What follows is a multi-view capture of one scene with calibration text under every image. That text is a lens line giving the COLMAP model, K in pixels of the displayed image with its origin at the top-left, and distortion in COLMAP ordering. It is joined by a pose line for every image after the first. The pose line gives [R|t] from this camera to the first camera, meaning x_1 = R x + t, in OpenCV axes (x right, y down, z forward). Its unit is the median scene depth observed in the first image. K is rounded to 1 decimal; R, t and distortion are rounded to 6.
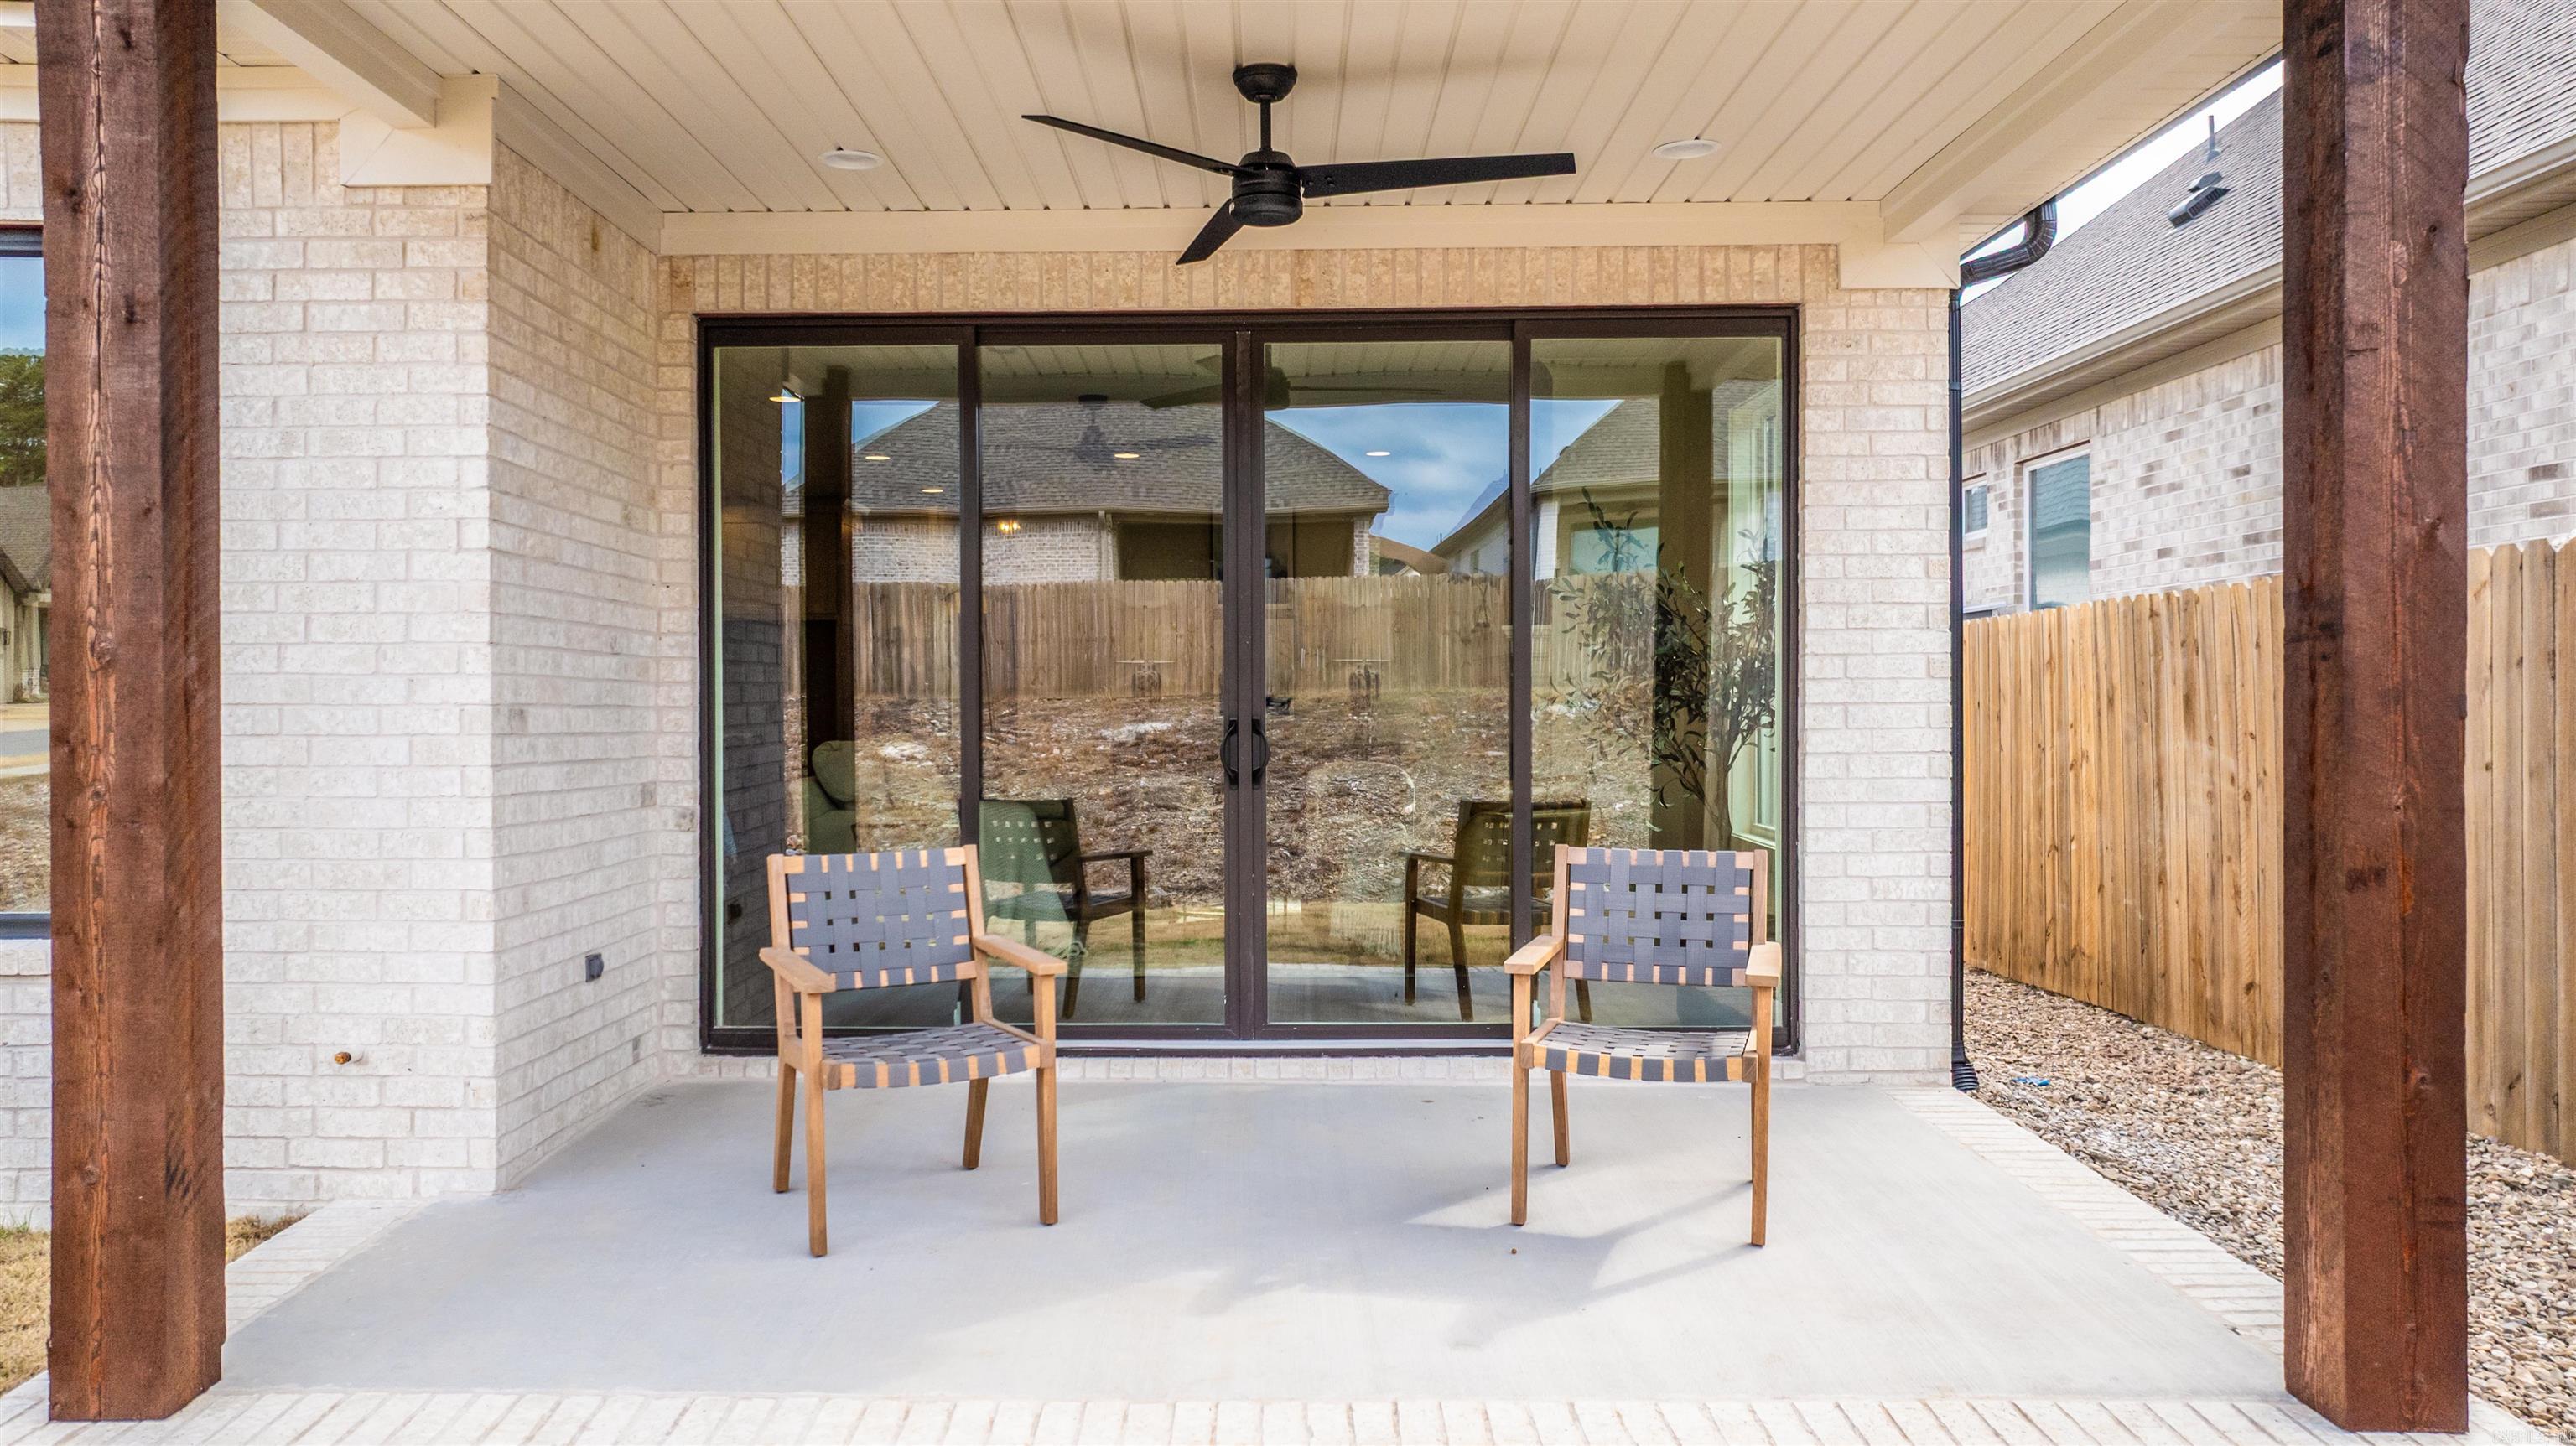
lens RADIAL K [[1830.7, 0, 1288.0], [0, 1830.7, 723.0], [0, 0, 1]] dist [-0.062674, 0.090458]
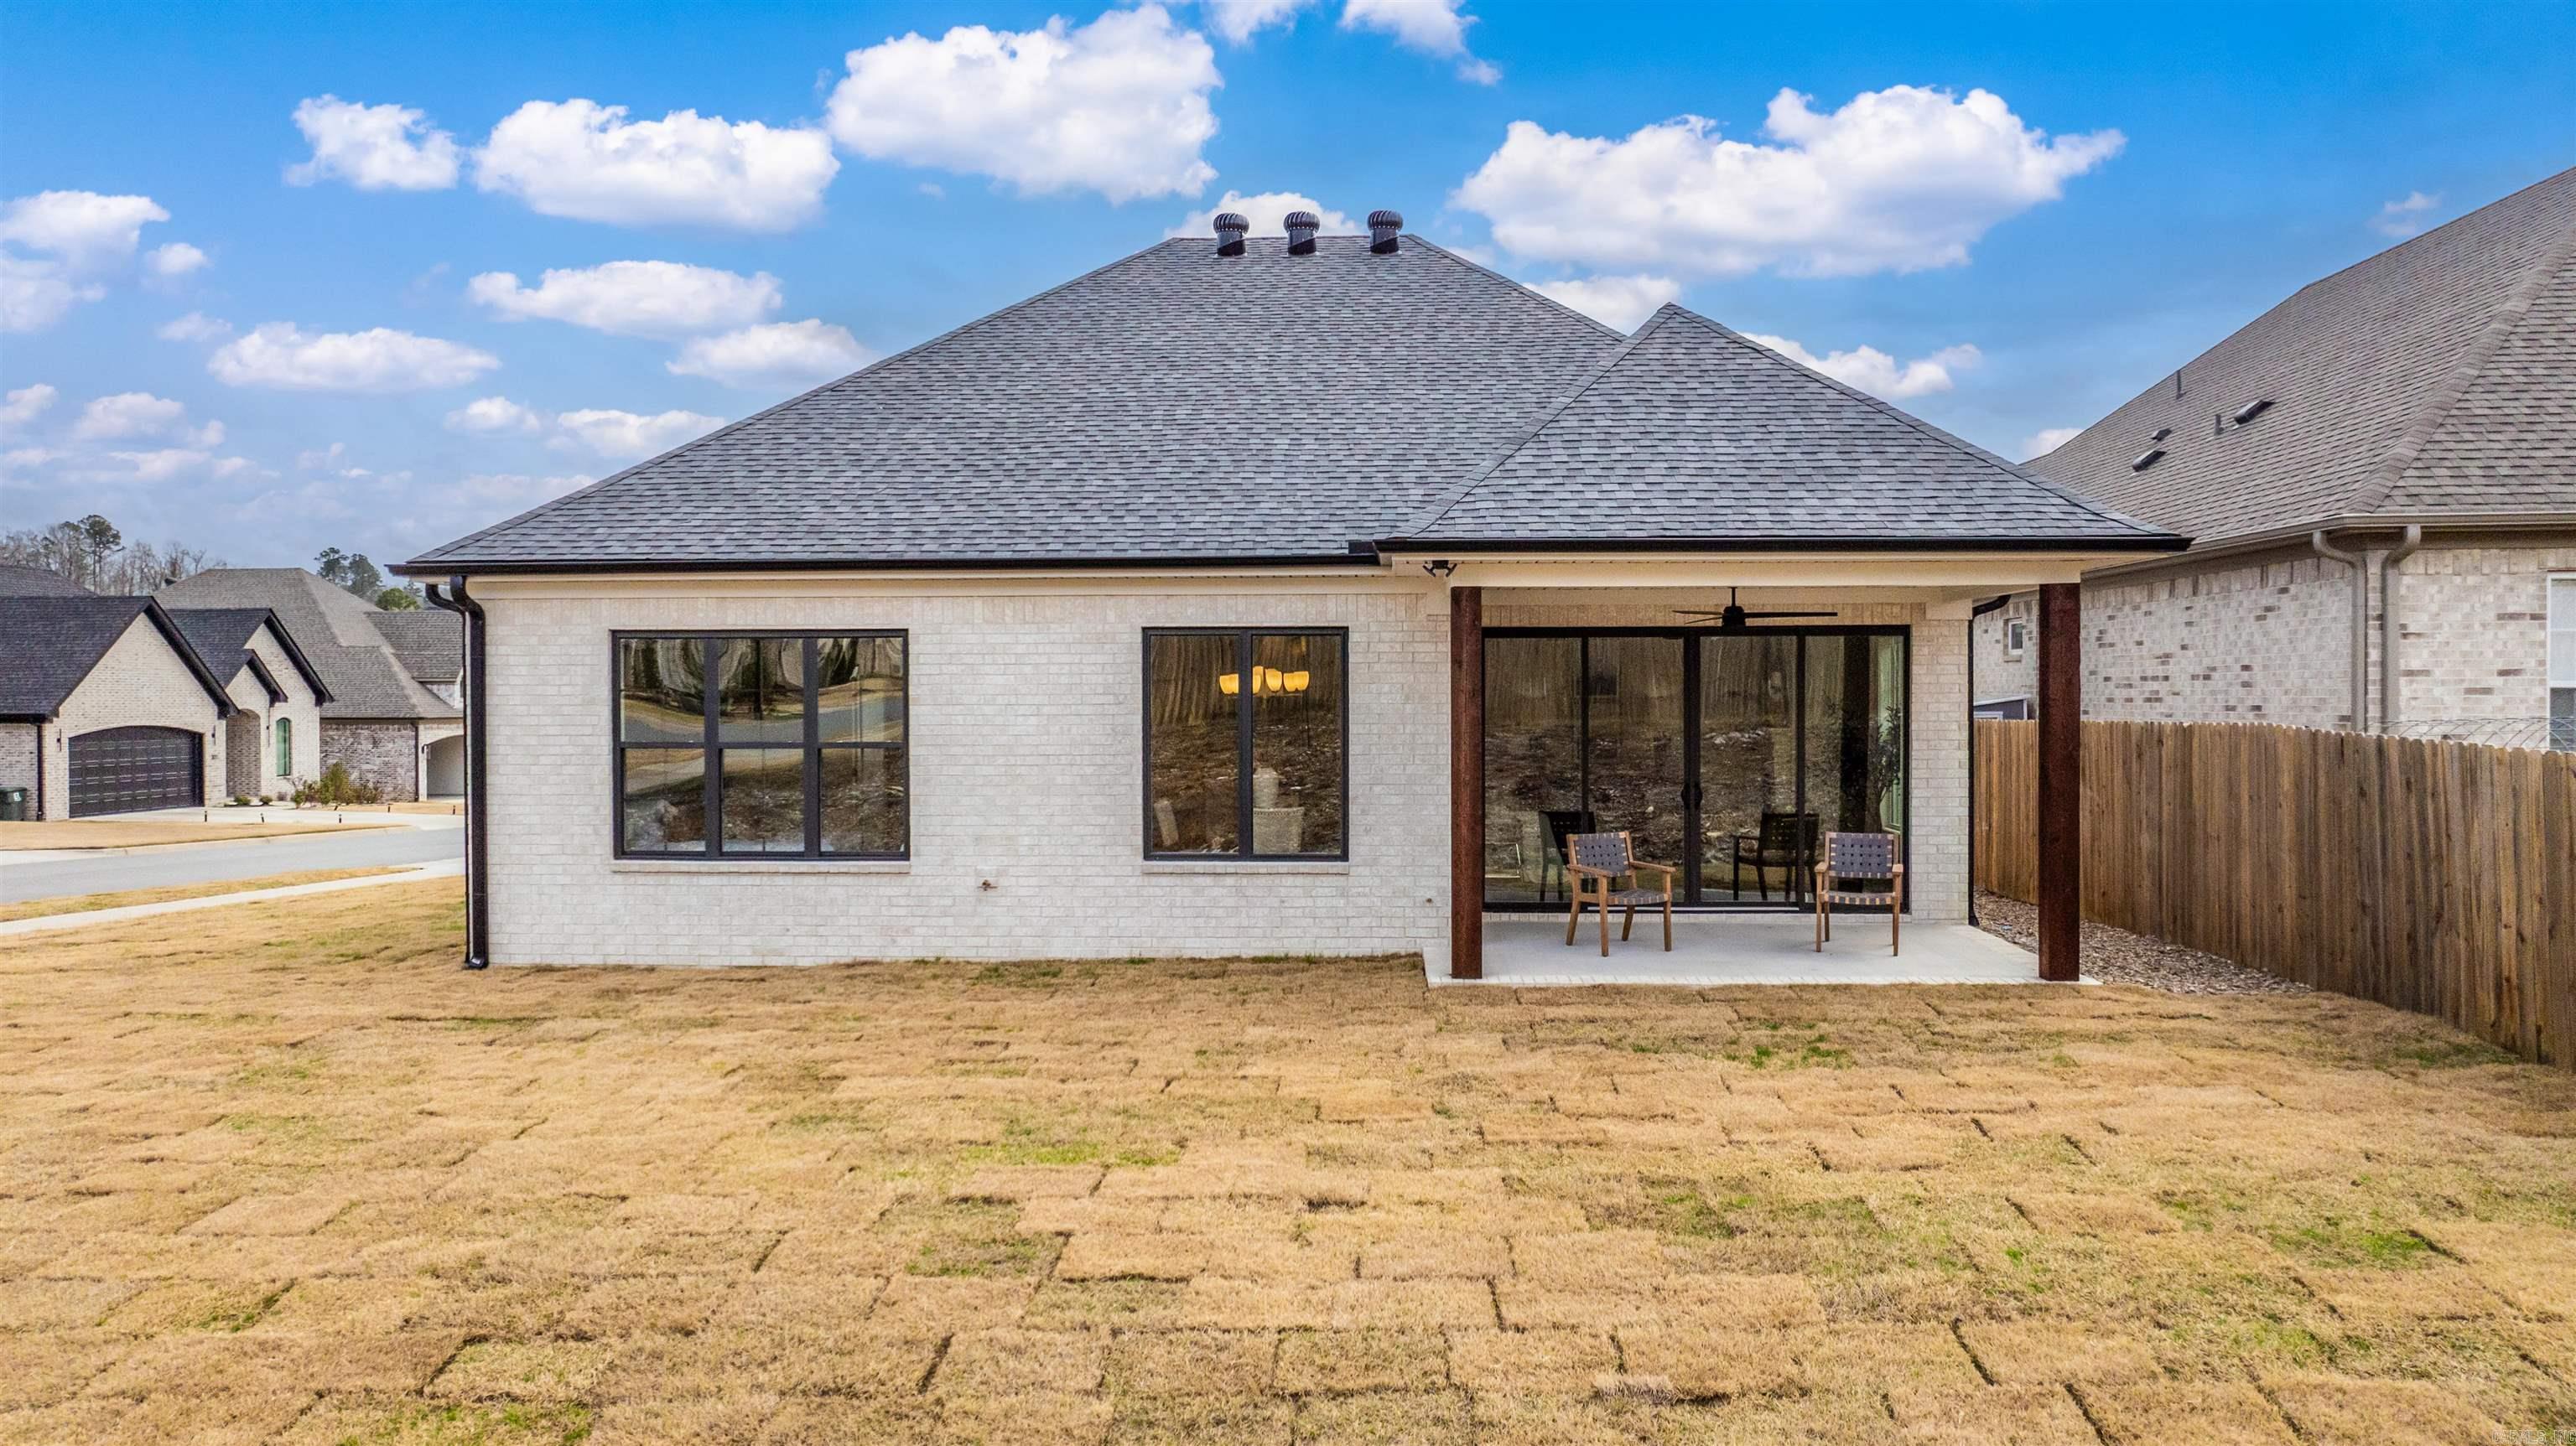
lens RADIAL K [[1830.7, 0, 1288.0], [0, 1830.7, 723.0], [0, 0, 1]] dist [-0.062674, 0.090458]
pose [[0.998305, -0.000350, -0.058203, -0.453146], [0.000685, 0.999983, 0.005744, -0.104241], [0.058200, -0.005775, 0.998288, -1.641247]]
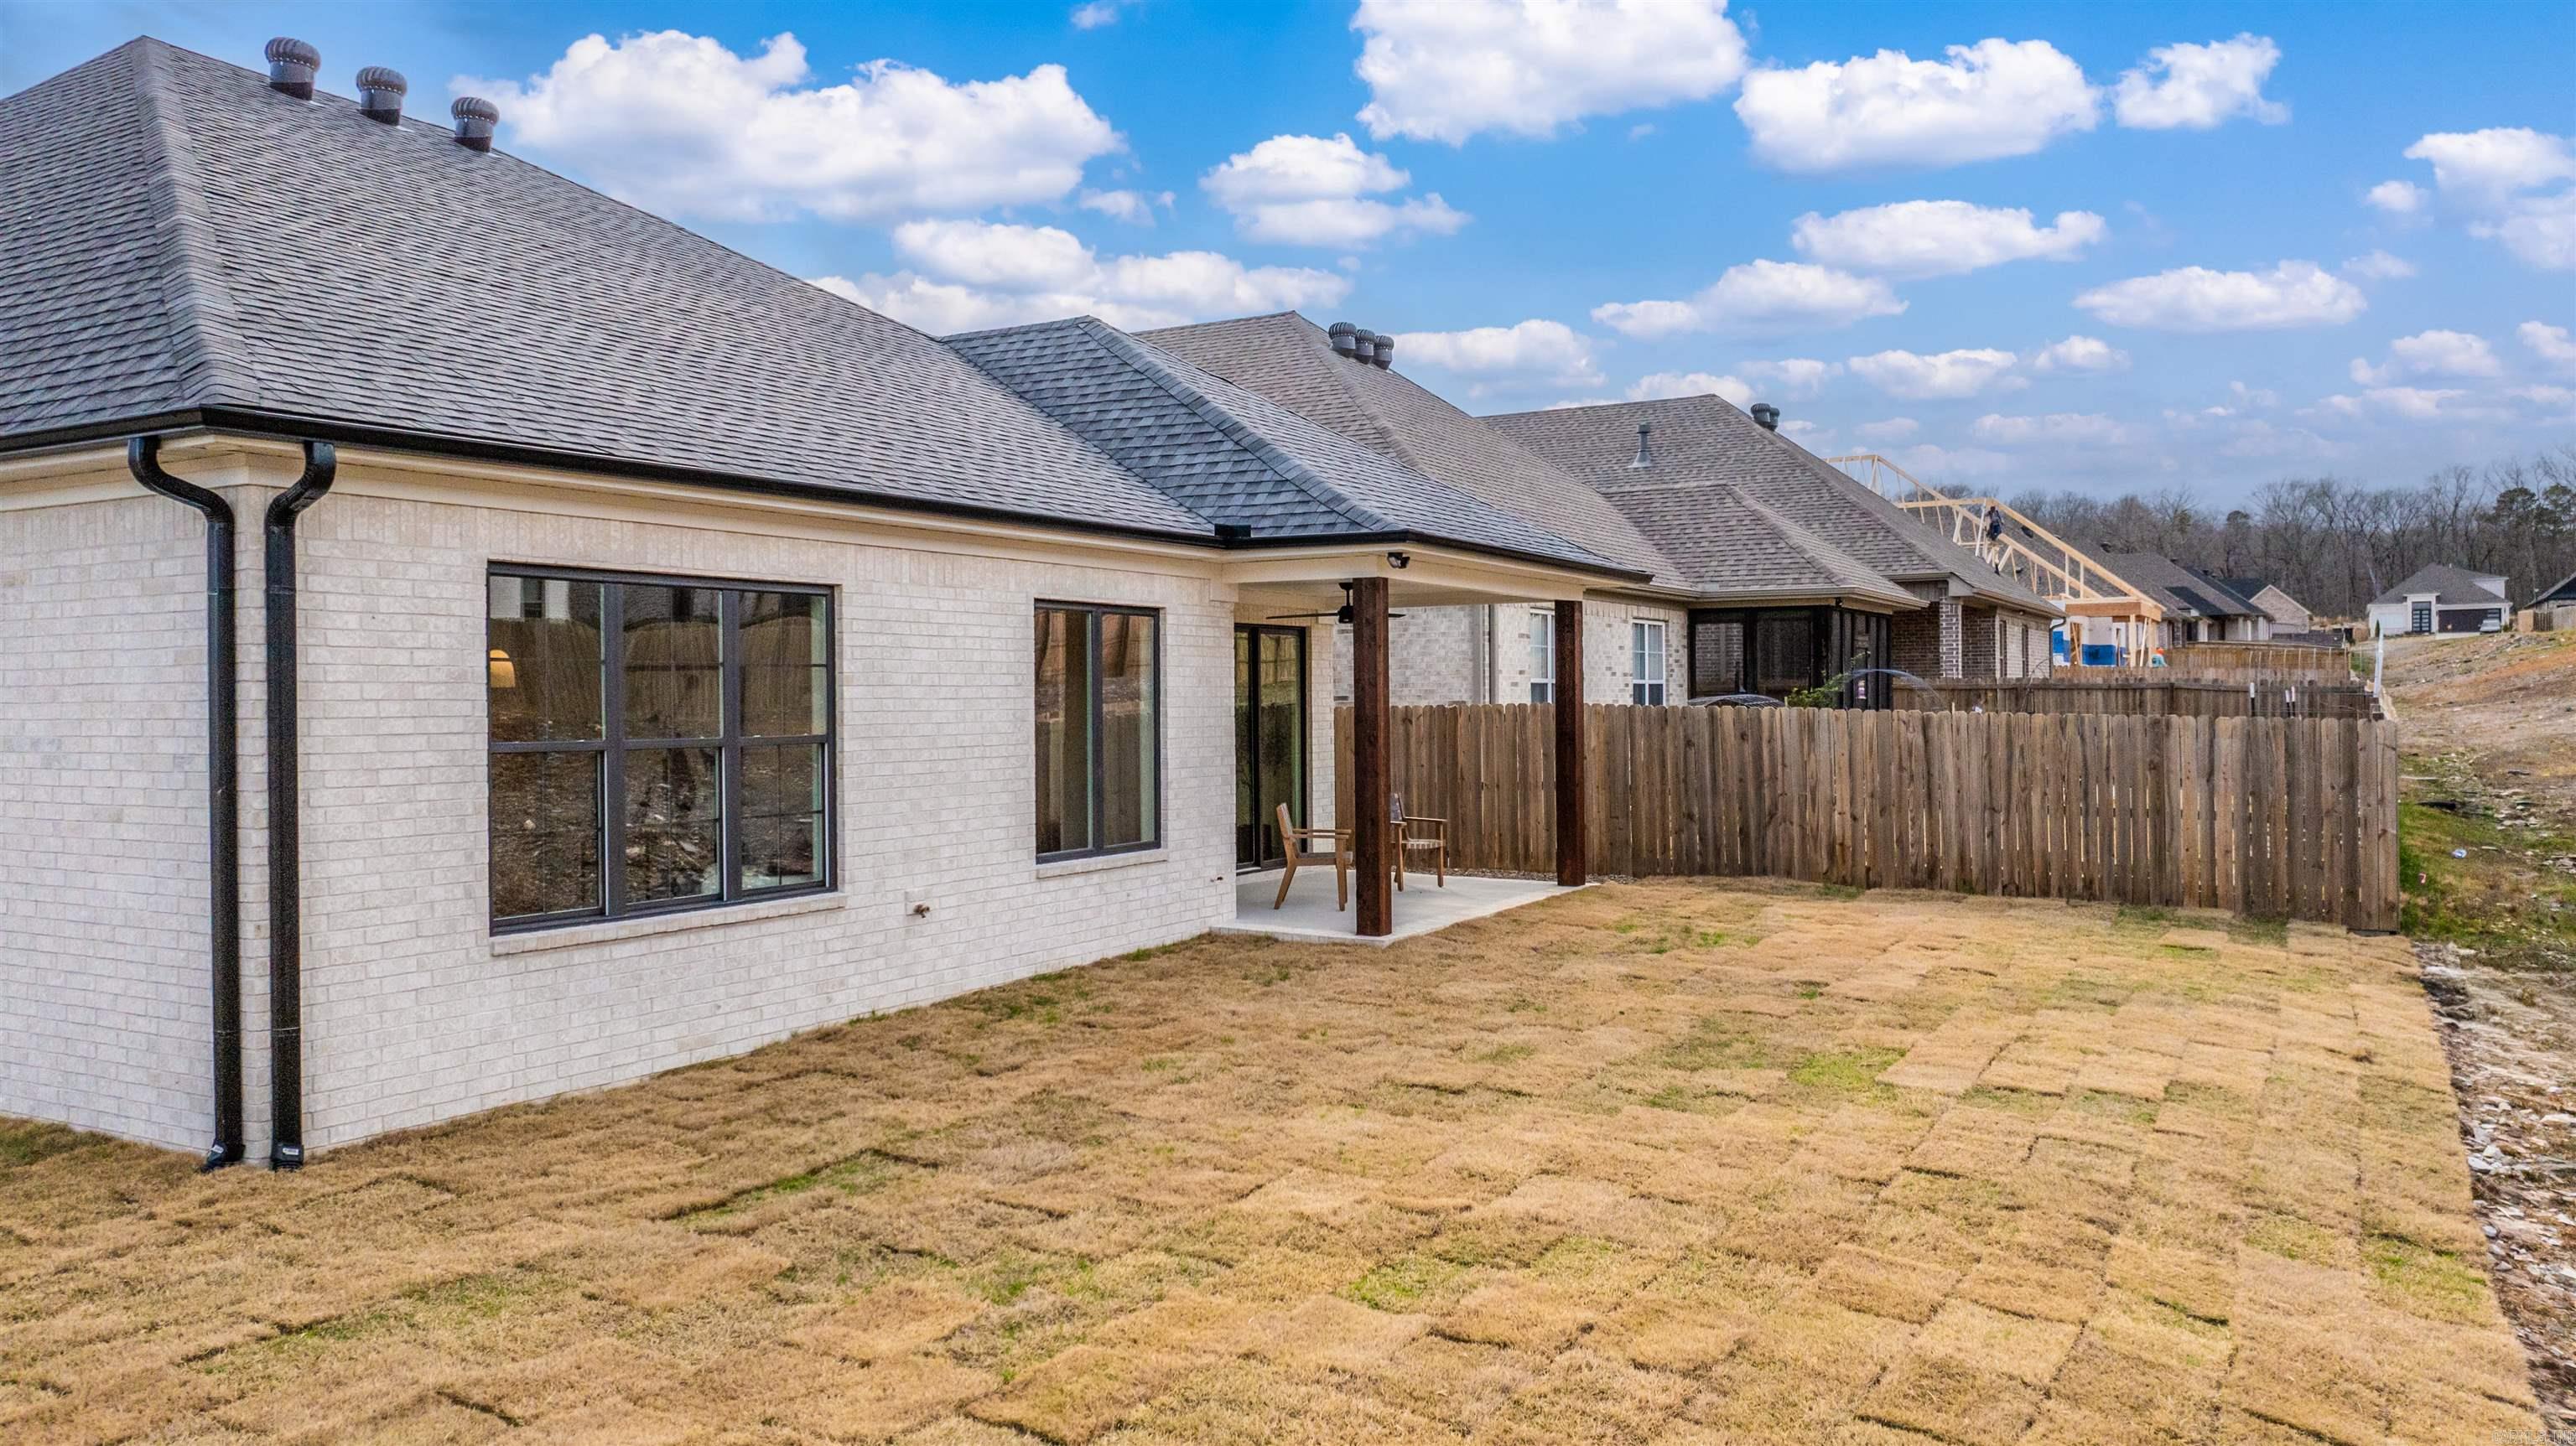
lens RADIAL K [[1830.7, 0, 1288.0], [0, 1830.7, 723.0], [0, 0, 1]] dist [-0.062674, 0.090458]
pose [[0.505928, -0.013045, 0.862477, -2.472297], [0.016724, 0.999846, 0.005312, -0.078994], [-0.862414, 0.011737, 0.506068, -0.563731]]
